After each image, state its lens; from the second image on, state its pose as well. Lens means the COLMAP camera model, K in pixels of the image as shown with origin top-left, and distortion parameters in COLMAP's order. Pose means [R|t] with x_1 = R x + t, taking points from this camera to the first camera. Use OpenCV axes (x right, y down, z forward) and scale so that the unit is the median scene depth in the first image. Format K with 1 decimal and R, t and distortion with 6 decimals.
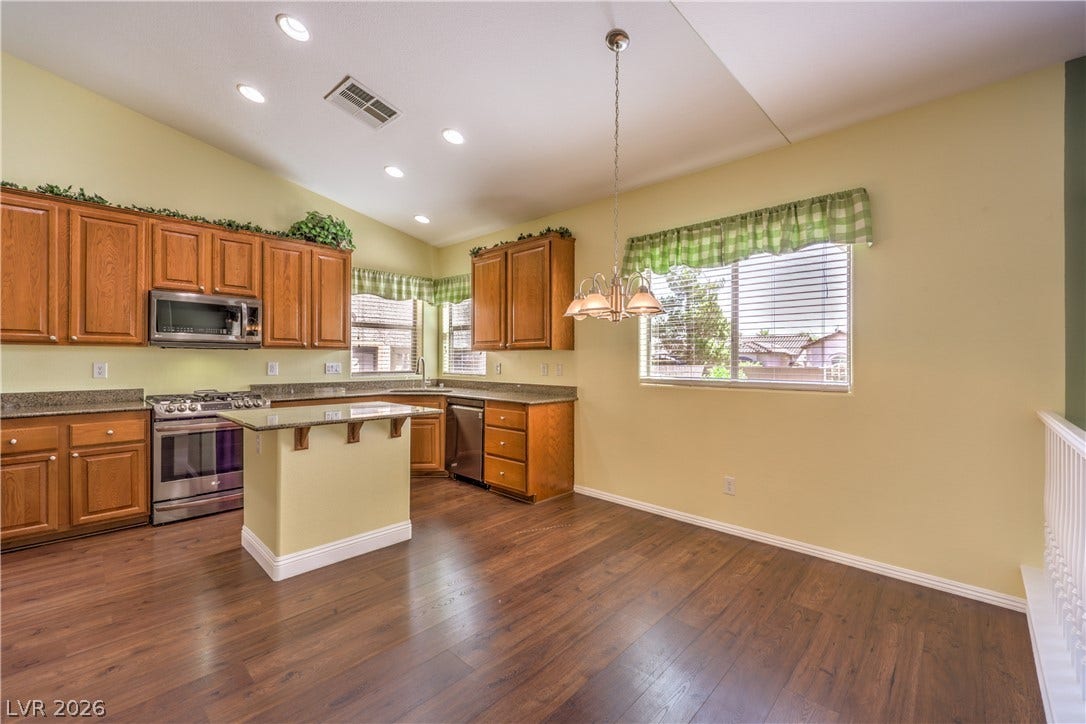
lens RADIAL K [[442.7, 0, 557.4], [0, 442.7, 354.7], [0, 0, 1]] dist [-0.000277, 0.000397]
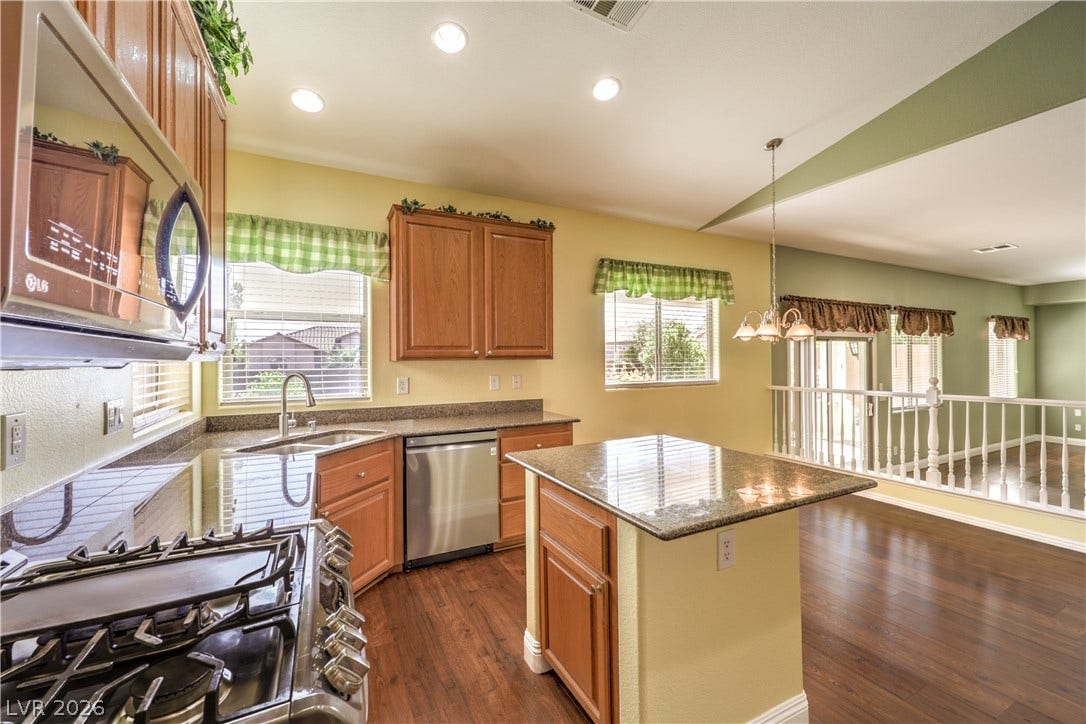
lens RADIAL K [[410.1, 0, 527.1], [0, 410.1, 370.6], [0, 0, 1]] dist [0.005751, -0.000104]
pose [[0.376360, -0.014470, 0.926361, -0.853637], [0.009797, 0.999884, 0.011638, 0.003602], [-0.926422, 0.004696, 0.376458, 0.789987]]
